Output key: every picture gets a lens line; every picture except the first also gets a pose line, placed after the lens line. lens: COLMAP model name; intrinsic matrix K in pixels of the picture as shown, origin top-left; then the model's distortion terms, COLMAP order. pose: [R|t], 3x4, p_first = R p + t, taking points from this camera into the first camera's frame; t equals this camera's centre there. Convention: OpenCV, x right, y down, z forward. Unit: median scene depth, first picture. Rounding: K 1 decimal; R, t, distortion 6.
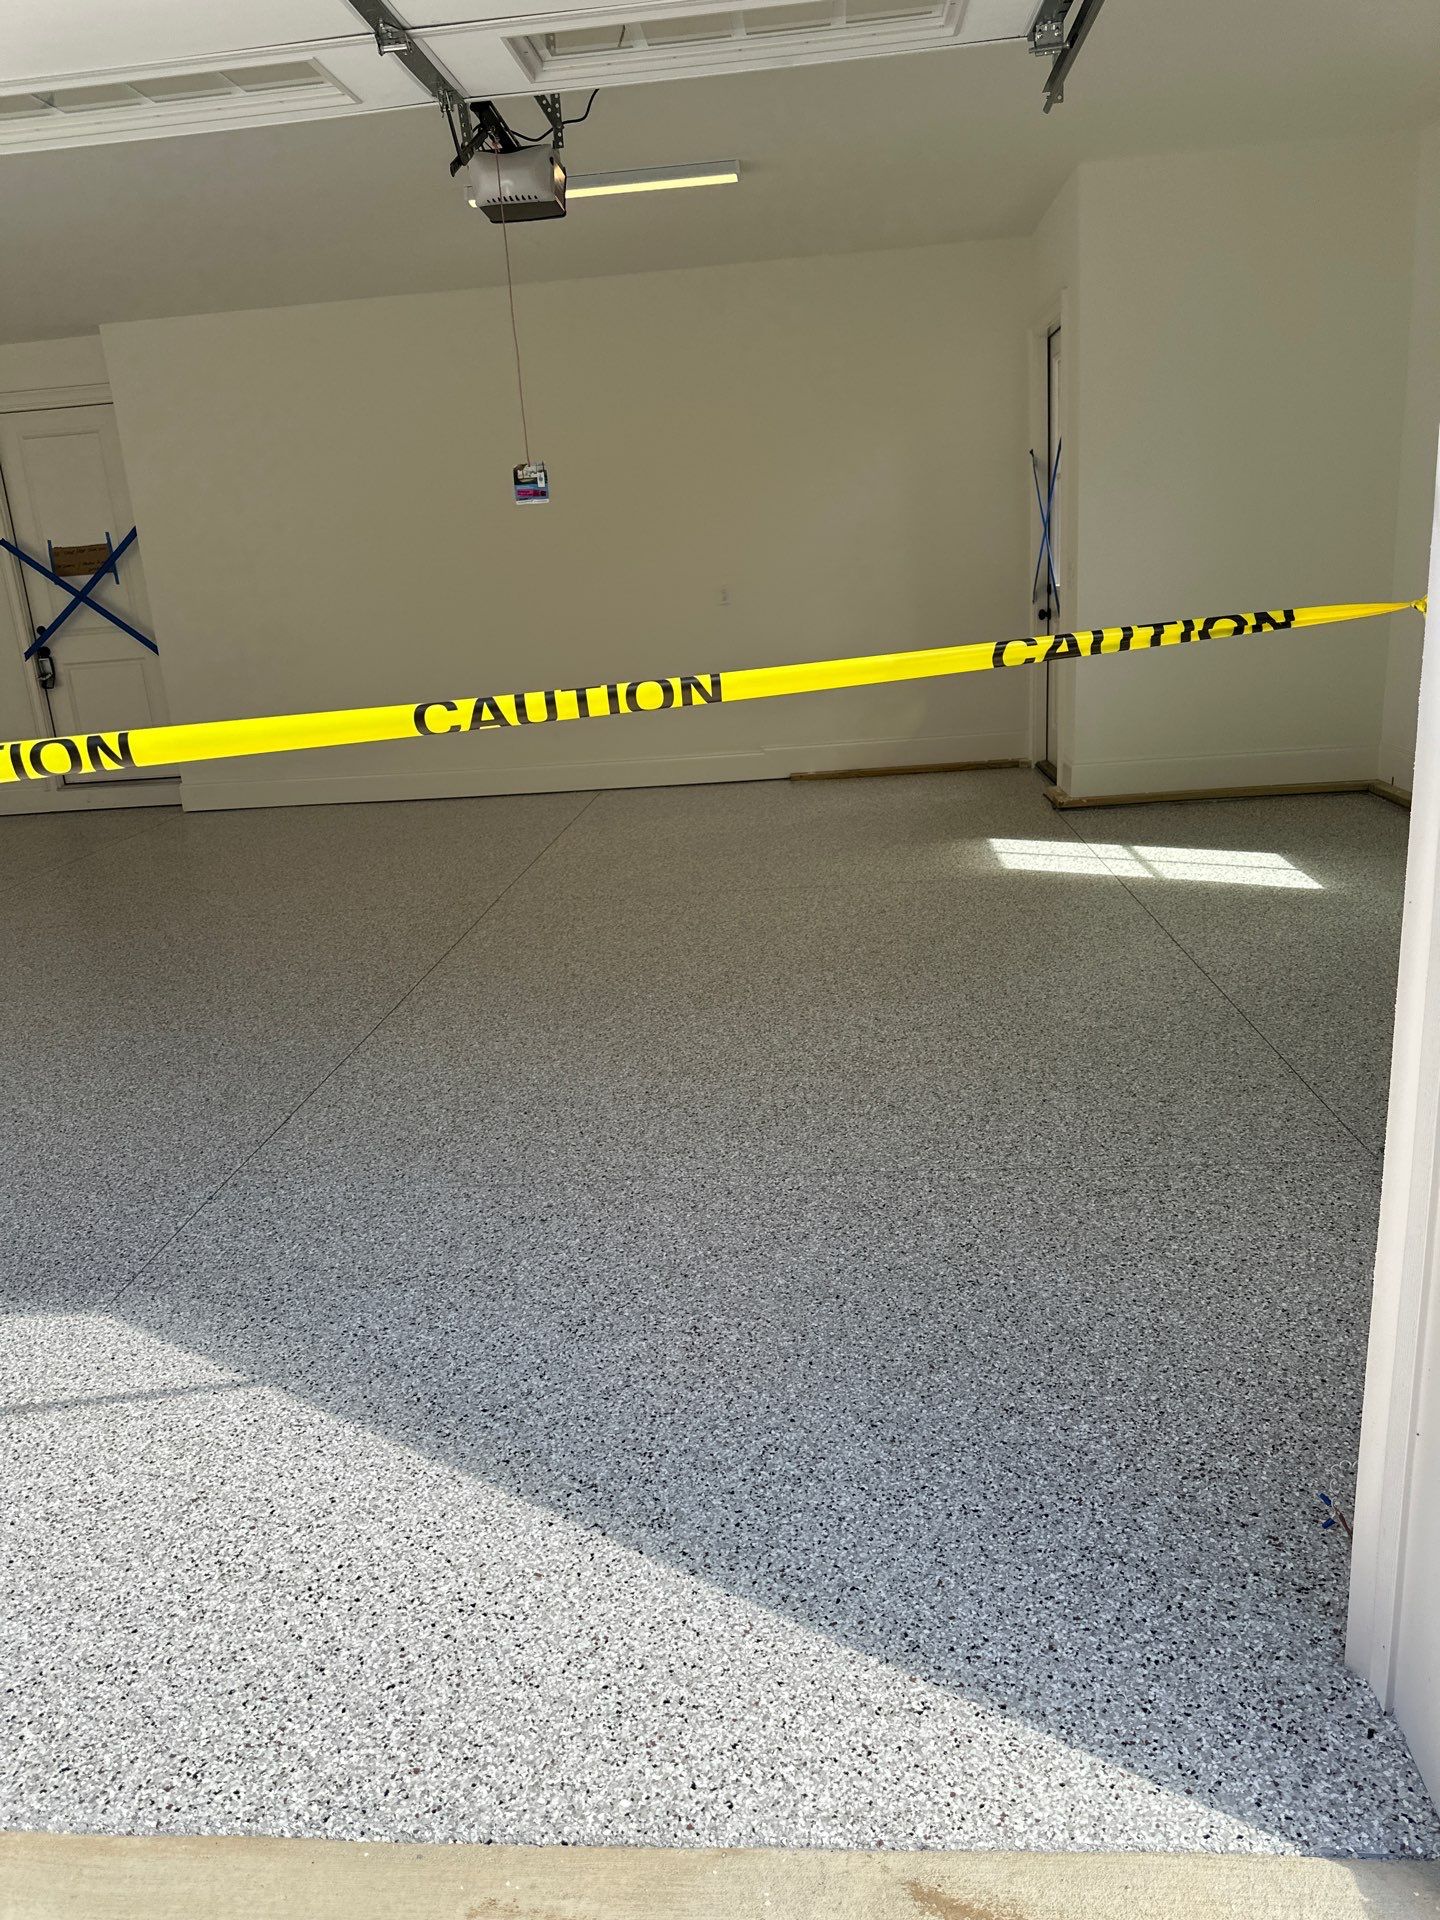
lens RADIAL K [[1322.6, 0, 696.5], [0, 1322.6, 972.6], [0, 0, 1]] dist [0.081252, -0.062084]
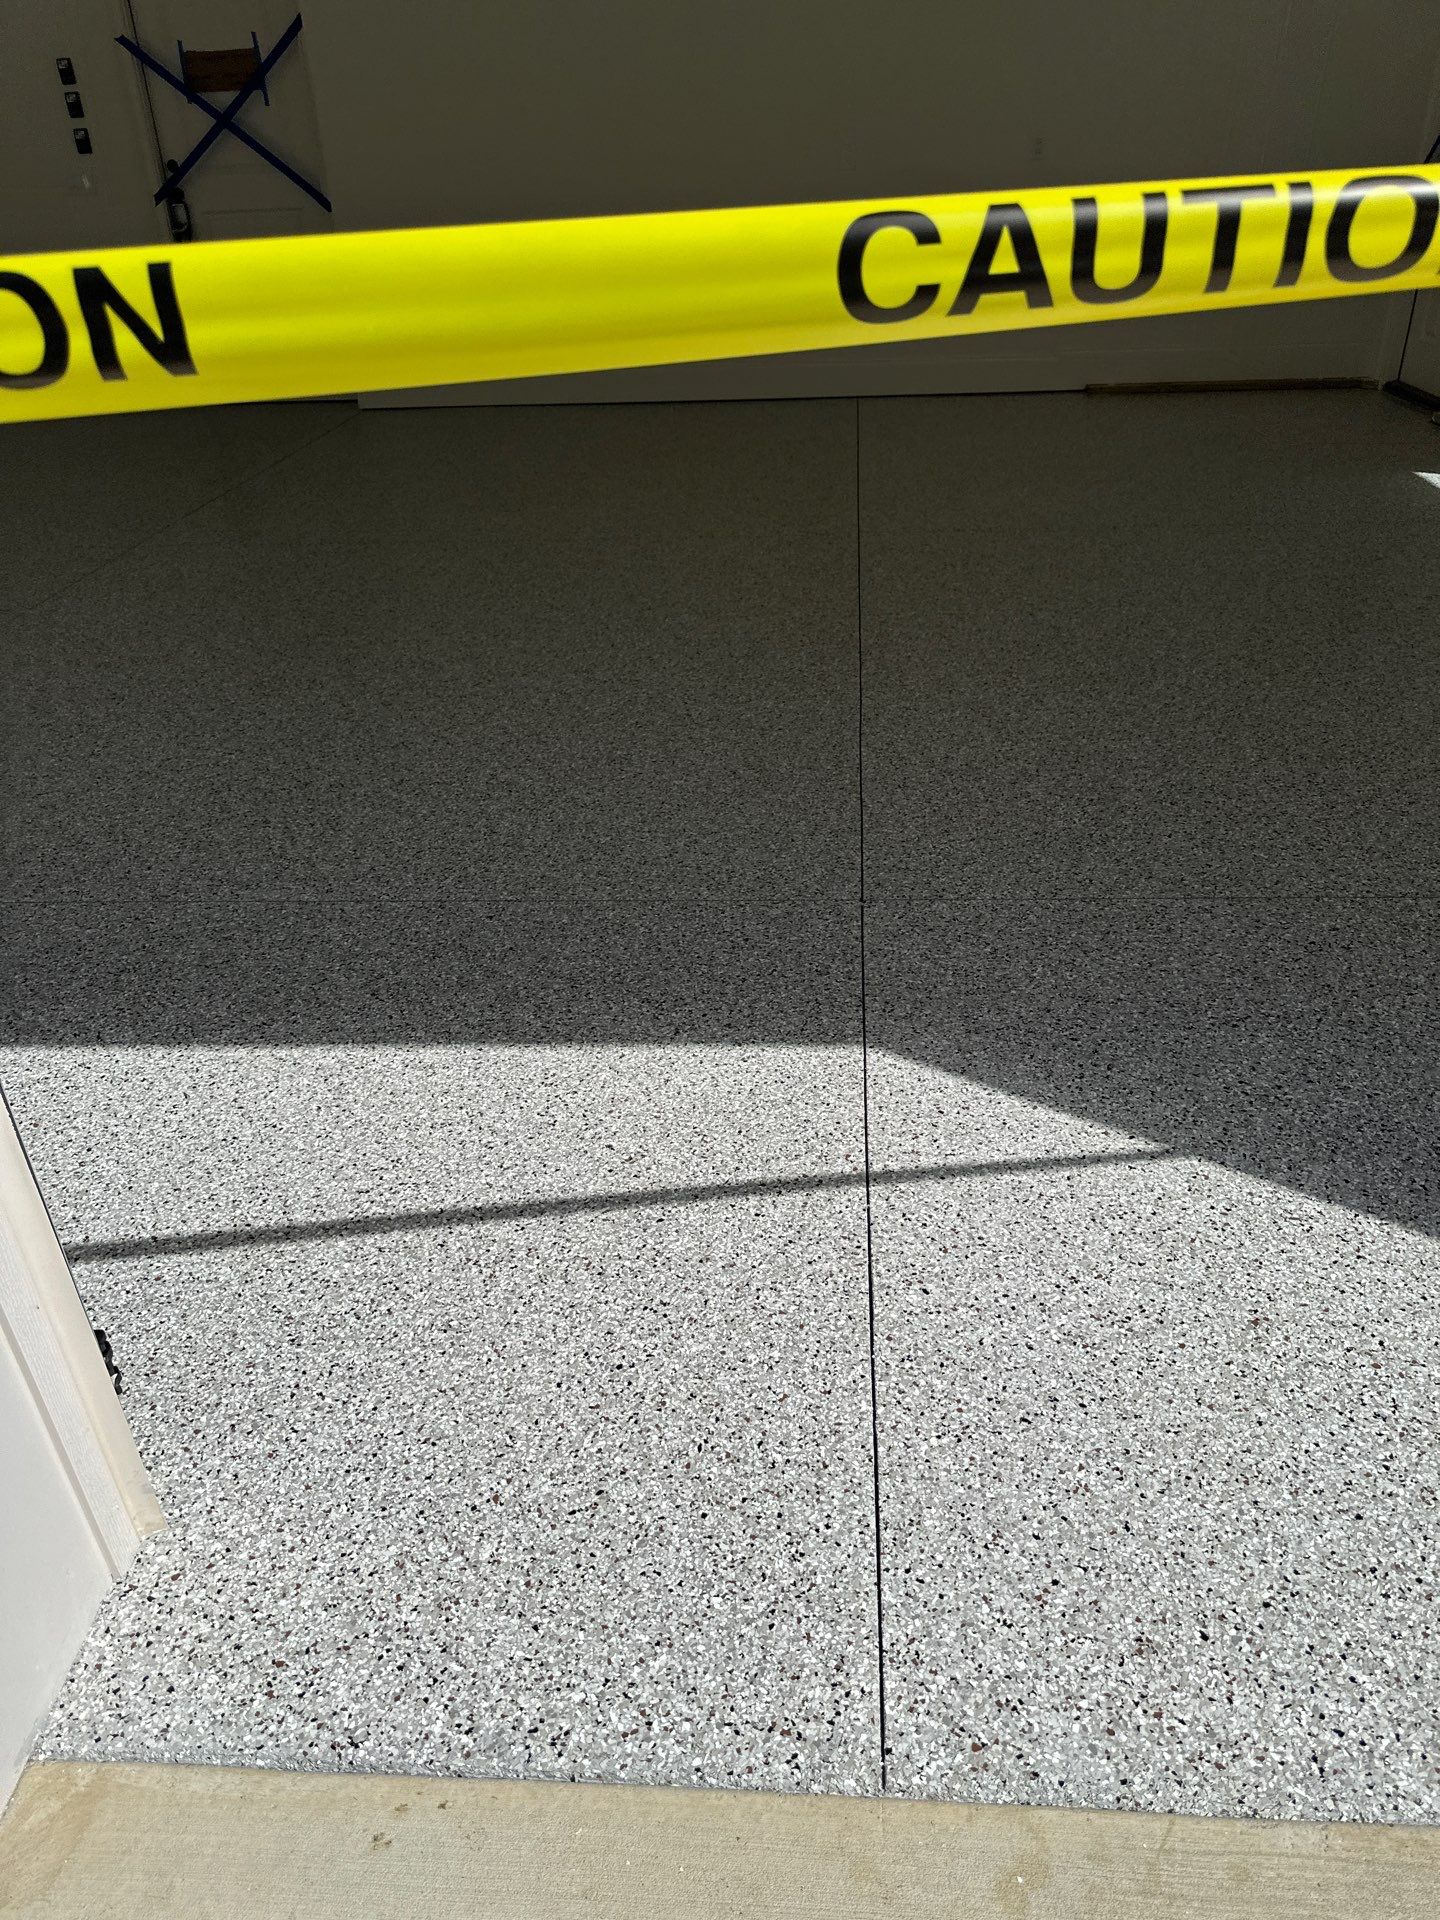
lens RADIAL K [[1350.9, 0, 753.5], [0, 1350.9, 944.1], [0, 0, 1]] dist [0.071777, -0.081889]
pose [[0.998750, 0.022697, 0.044541, -0.456021], [-0.032359, 0.972665, 0.229946, 0.007582], [-0.038104, -0.231100, 0.972184, 0.196430]]
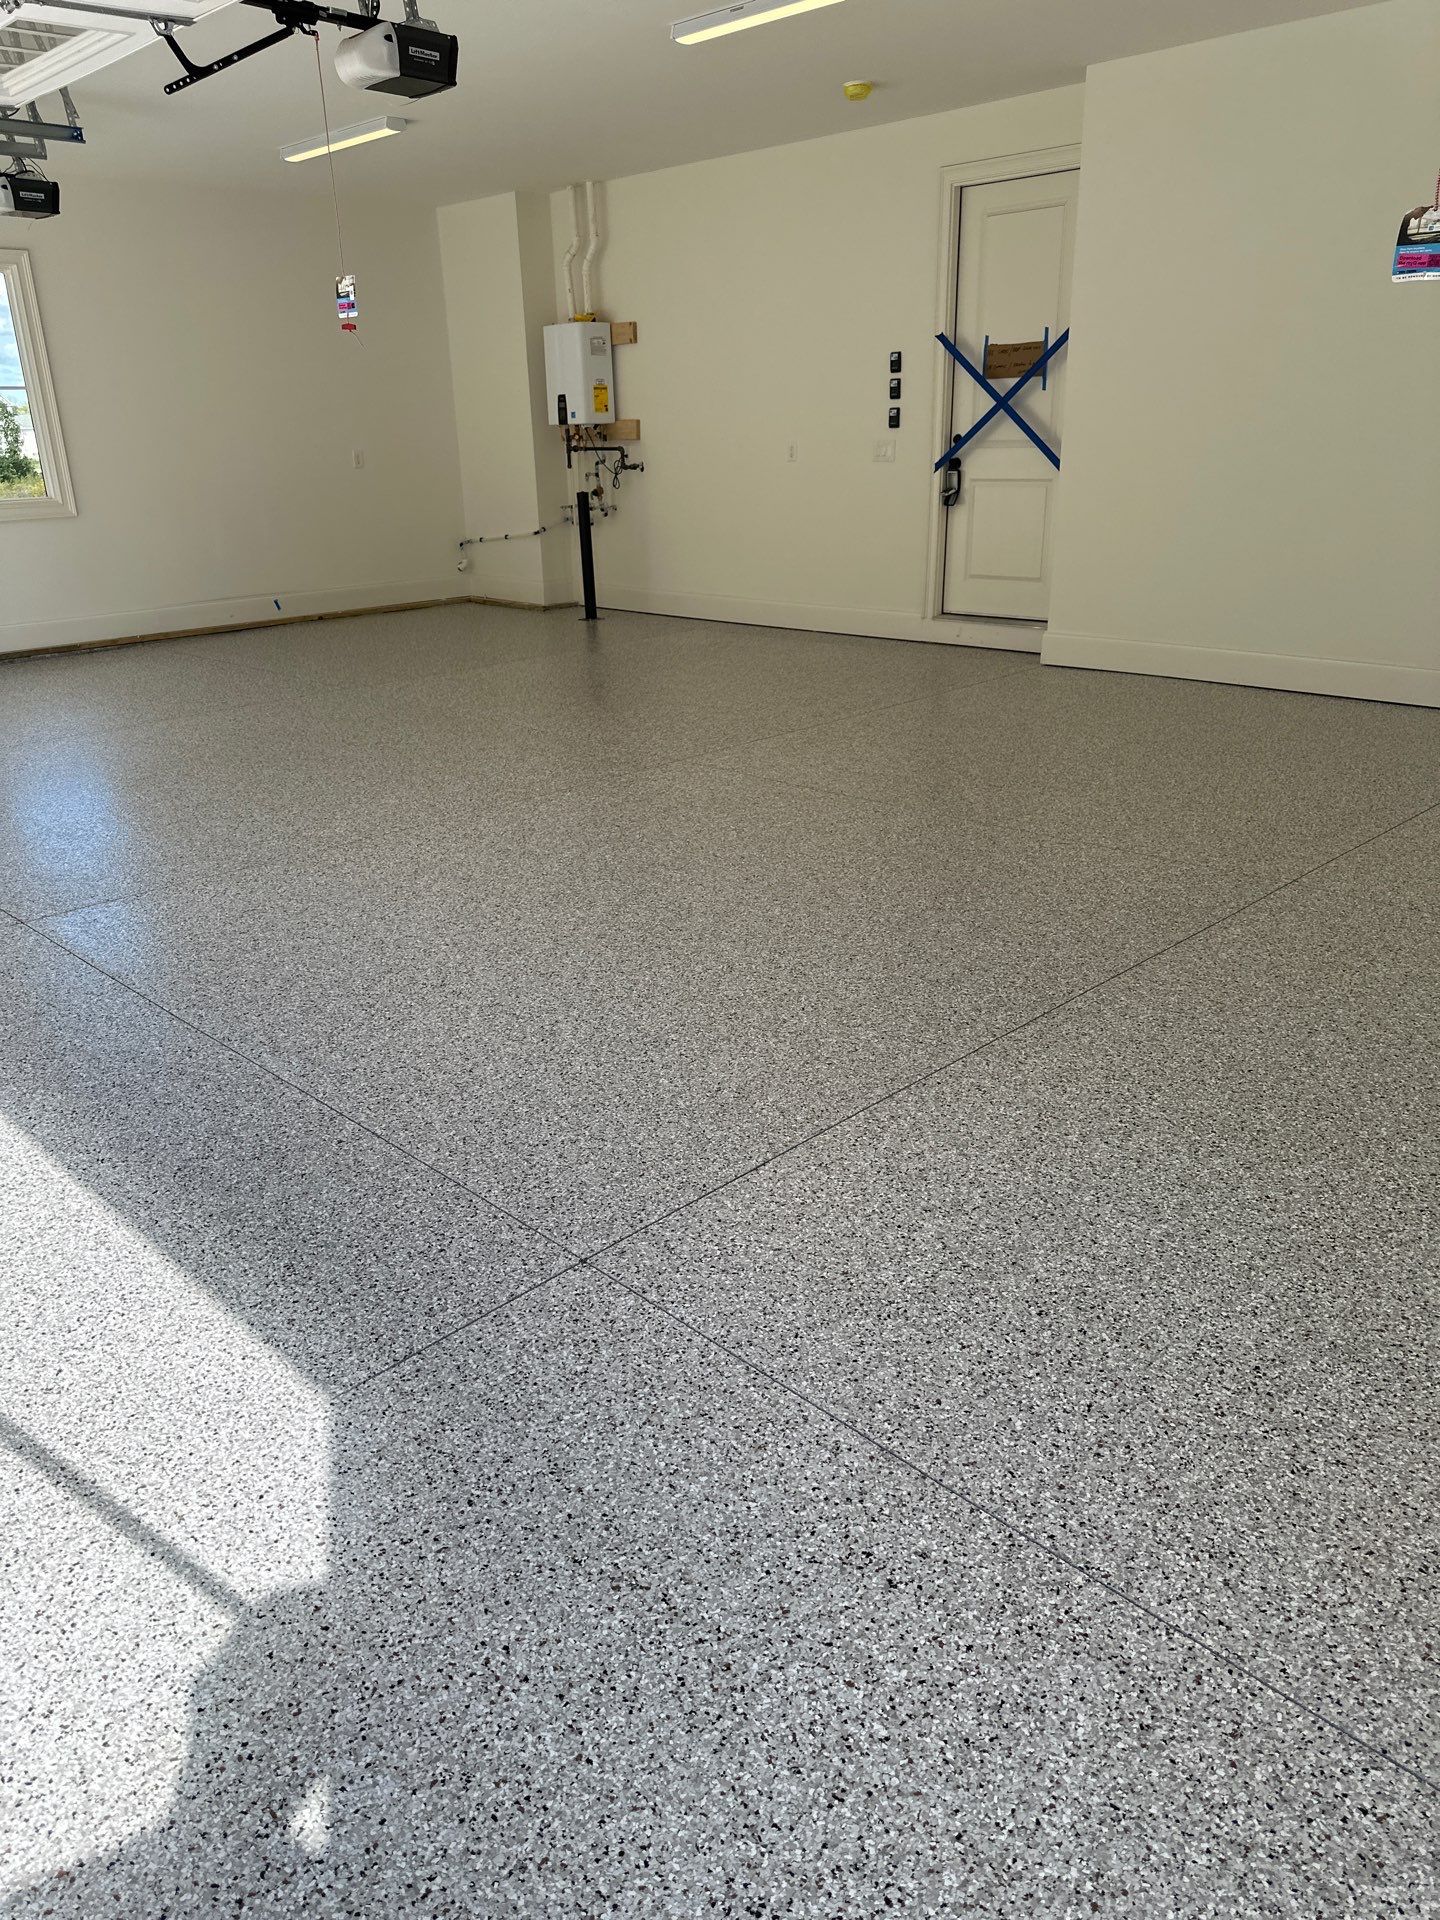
lens RADIAL K [[1350.9, 0, 717.6], [0, 1350.9, 970.3], [0, 0, 1]] dist [0.071777, -0.081889]
pose [[0.764804, 0.293715, -0.573416, 0.079049], [-0.222402, 0.955684, 0.192888, -0.147299], [0.604658, -0.019992, 0.796234, 0.439518]]
